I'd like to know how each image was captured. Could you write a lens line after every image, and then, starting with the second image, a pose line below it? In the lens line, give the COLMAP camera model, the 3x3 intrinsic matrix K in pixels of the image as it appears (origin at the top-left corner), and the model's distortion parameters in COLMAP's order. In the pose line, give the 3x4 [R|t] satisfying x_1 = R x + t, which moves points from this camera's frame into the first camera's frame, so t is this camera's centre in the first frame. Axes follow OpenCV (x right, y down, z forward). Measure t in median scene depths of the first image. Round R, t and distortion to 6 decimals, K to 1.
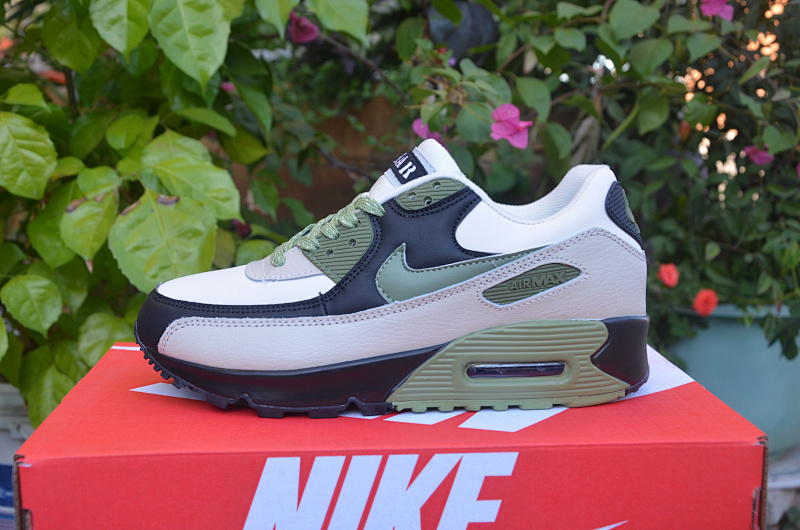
lens RADIAL K [[1019.0, 0, 399.9], [0, 1019.0, 268.0], [0, 0, 1]] dist [0.090066, 0.057915]
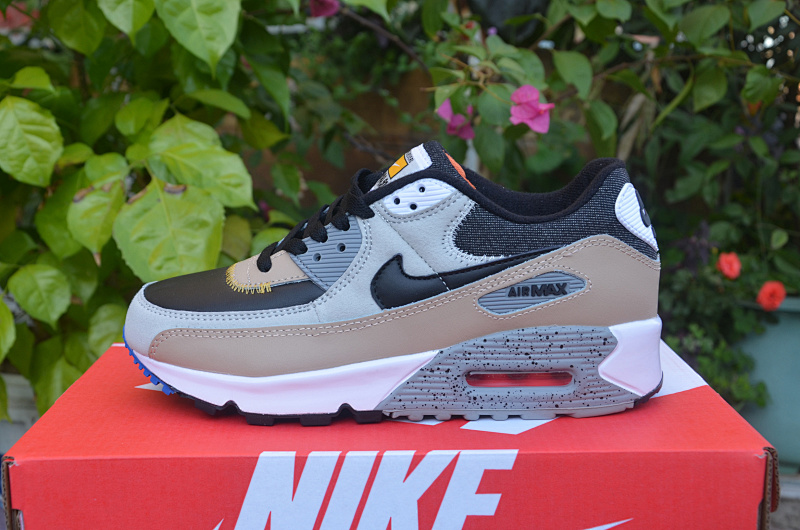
lens RADIAL K [[1118.2, 0, 376.7], [0, 1118.2, 288.0], [0, 0, 1]] dist [0.110179, 0.044158]
pose [[0.996653, 0.006919, -0.081456, 0.043847], [-0.004121, 0.999397, 0.034472, -0.008943], [0.081645, -0.034021, 0.996081, -0.034380]]
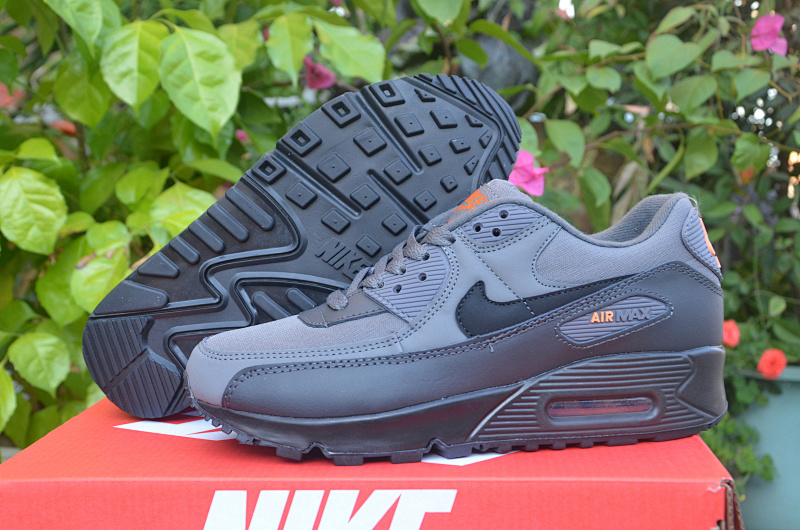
lens RADIAL K [[1193.4, 0, 373.8], [0, 1193.4, 272.0], [0, 0, 1]] dist [0.113700, 0.010953]
pose [[0.997498, -0.009730, -0.070028, 0.035824], [0.005869, 0.998462, -0.055129, 0.013246], [0.070457, 0.054580, 0.996020, -0.108284]]
